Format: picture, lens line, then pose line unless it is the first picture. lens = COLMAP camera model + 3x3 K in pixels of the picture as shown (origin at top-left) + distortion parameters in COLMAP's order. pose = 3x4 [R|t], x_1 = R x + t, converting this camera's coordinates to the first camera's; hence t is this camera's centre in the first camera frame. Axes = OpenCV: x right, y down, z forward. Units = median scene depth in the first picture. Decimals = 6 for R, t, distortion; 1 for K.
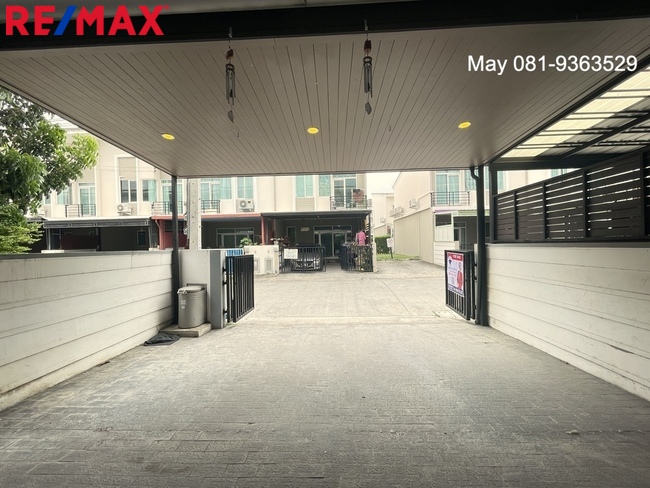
lens RADIAL K [[263.8, 0, 325.6], [0, 263.8, 246.7], [0, 0, 1]] dist [-0.003066, 0.001021]
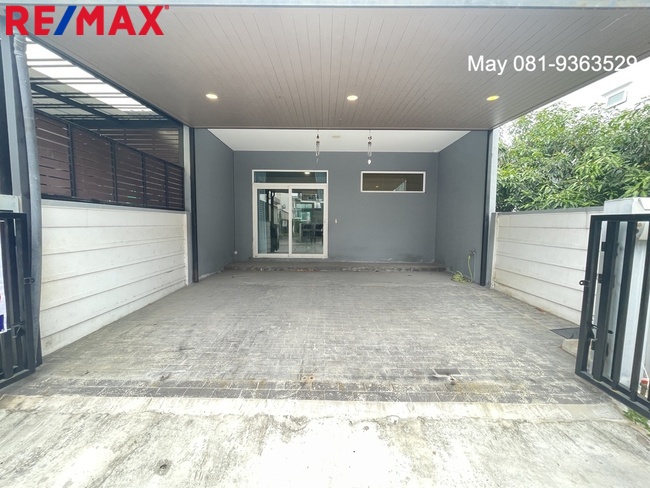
lens RADIAL K [[263.8, 0, 322.8], [0, 263.8, 244.0], [0, 0, 1]] dist [-0.003066, 0.001021]
pose [[-0.999712, 0.013819, -0.019638, 0.094132], [0.012229, 0.996806, 0.078914, 0.055558], [0.020665, 0.078651, -0.996688, 1.893532]]
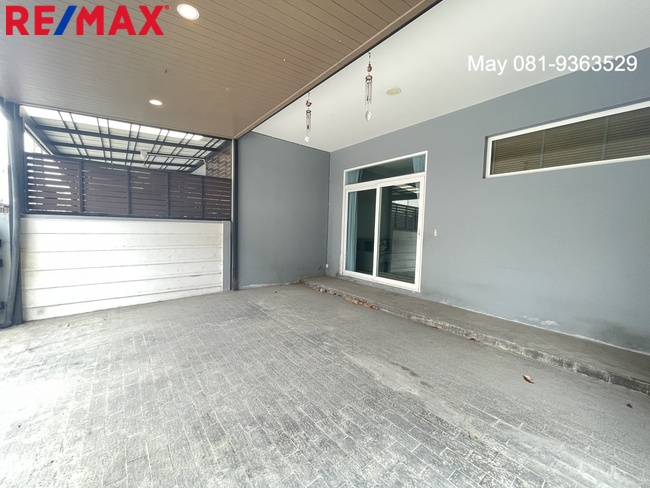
lens RADIAL K [[263.8, 0, 320.4], [0, 263.8, 243.7], [0, 0, 1]] dist [-0.003066, 0.001021]
pose [[-0.634562, -0.038914, 0.771891, -0.641667], [-0.008716, 0.999028, 0.043200, 0.043786], [-0.772823, 0.020685, -0.634285, 1.038363]]
